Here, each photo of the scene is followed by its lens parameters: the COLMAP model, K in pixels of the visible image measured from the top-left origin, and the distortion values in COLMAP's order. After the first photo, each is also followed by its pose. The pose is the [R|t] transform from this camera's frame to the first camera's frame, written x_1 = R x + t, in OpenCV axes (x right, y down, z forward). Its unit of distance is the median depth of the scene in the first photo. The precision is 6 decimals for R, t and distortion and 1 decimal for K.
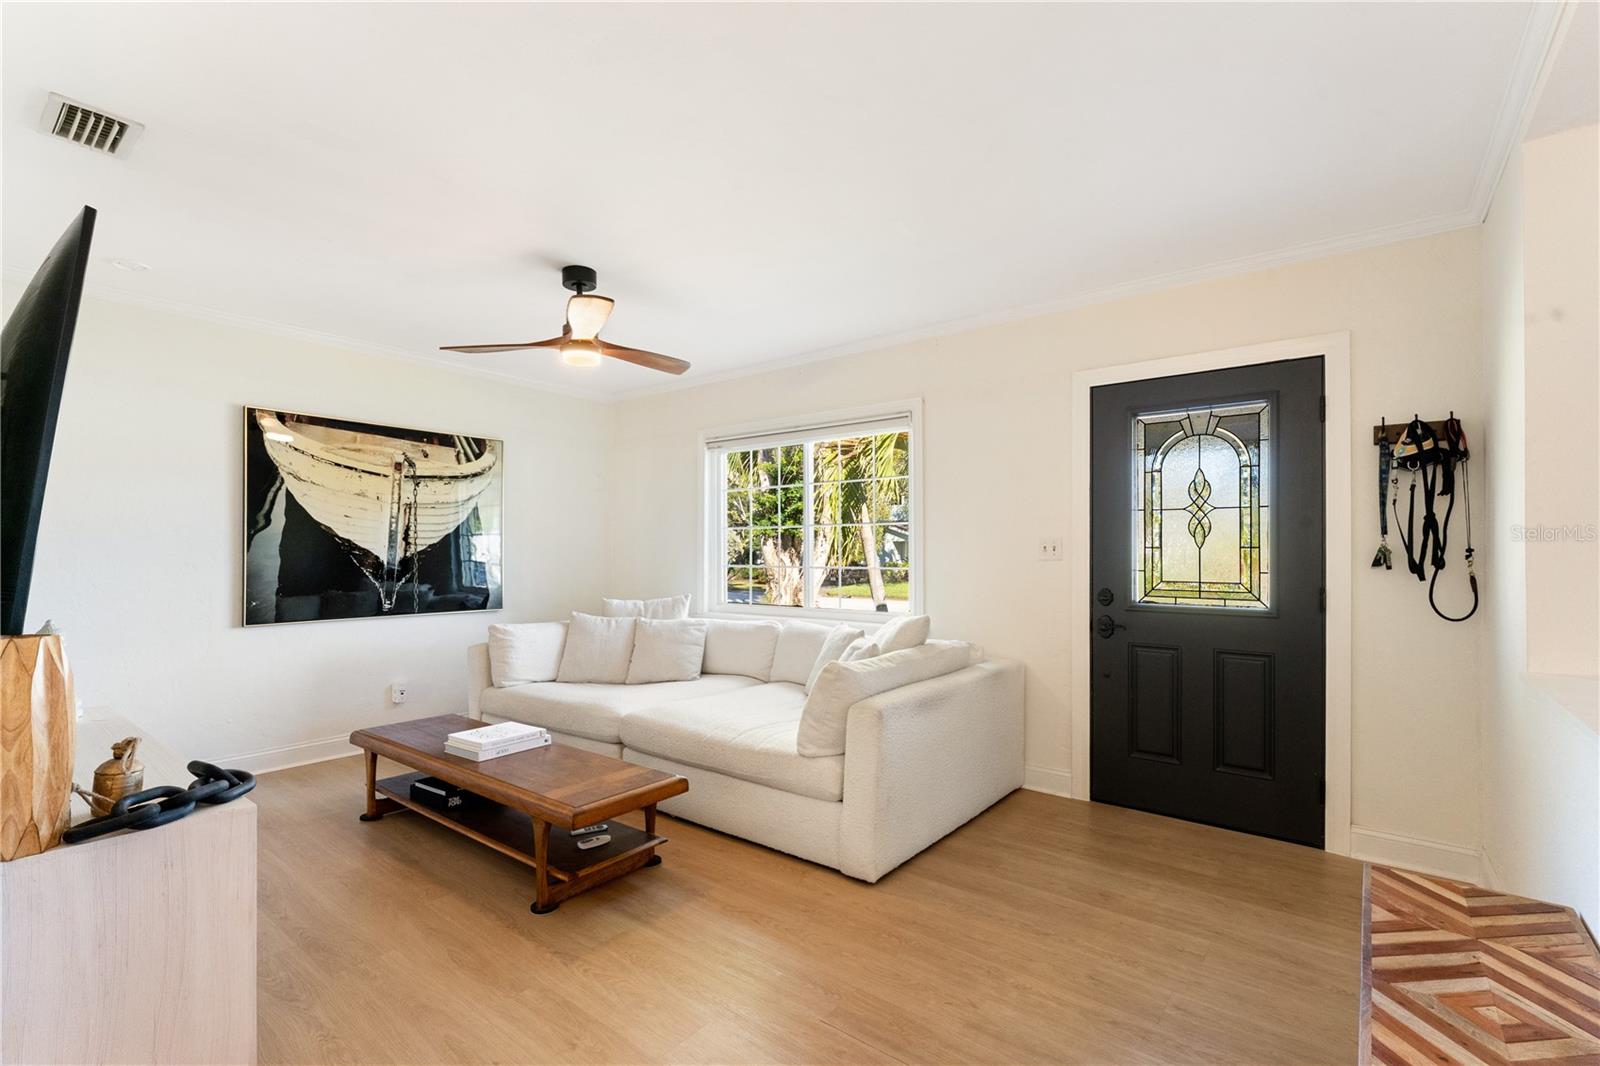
lens RADIAL K [[723.8, 0, 798.6], [0, 723.8, 554.1], [0, 0, 1]] dist [0.003262, -0.000291]
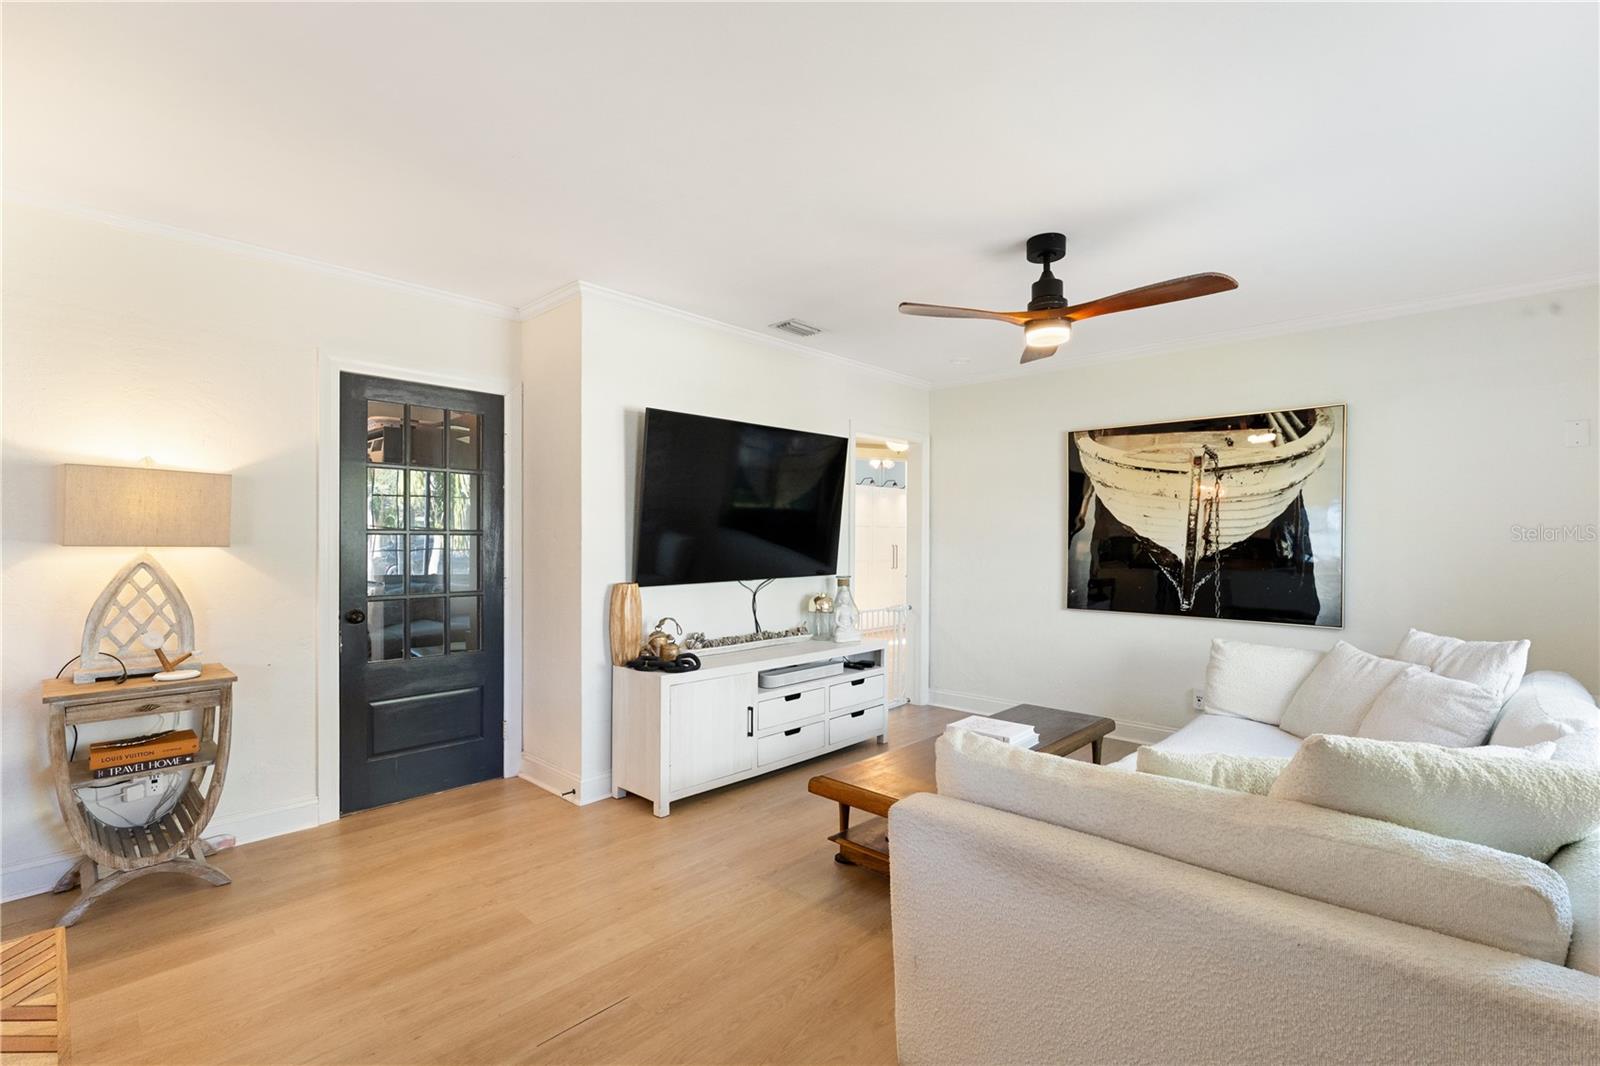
lens RADIAL K [[723.8, 0, 798.6], [0, 723.8, 554.1], [0, 0, 1]] dist [0.003262, -0.000291]
pose [[-0.085379, 0.018245, -0.996181, 0.441549], [-0.008039, 0.999787, 0.019000, -0.012400], [0.996316, 0.009631, -0.085215, 0.560065]]
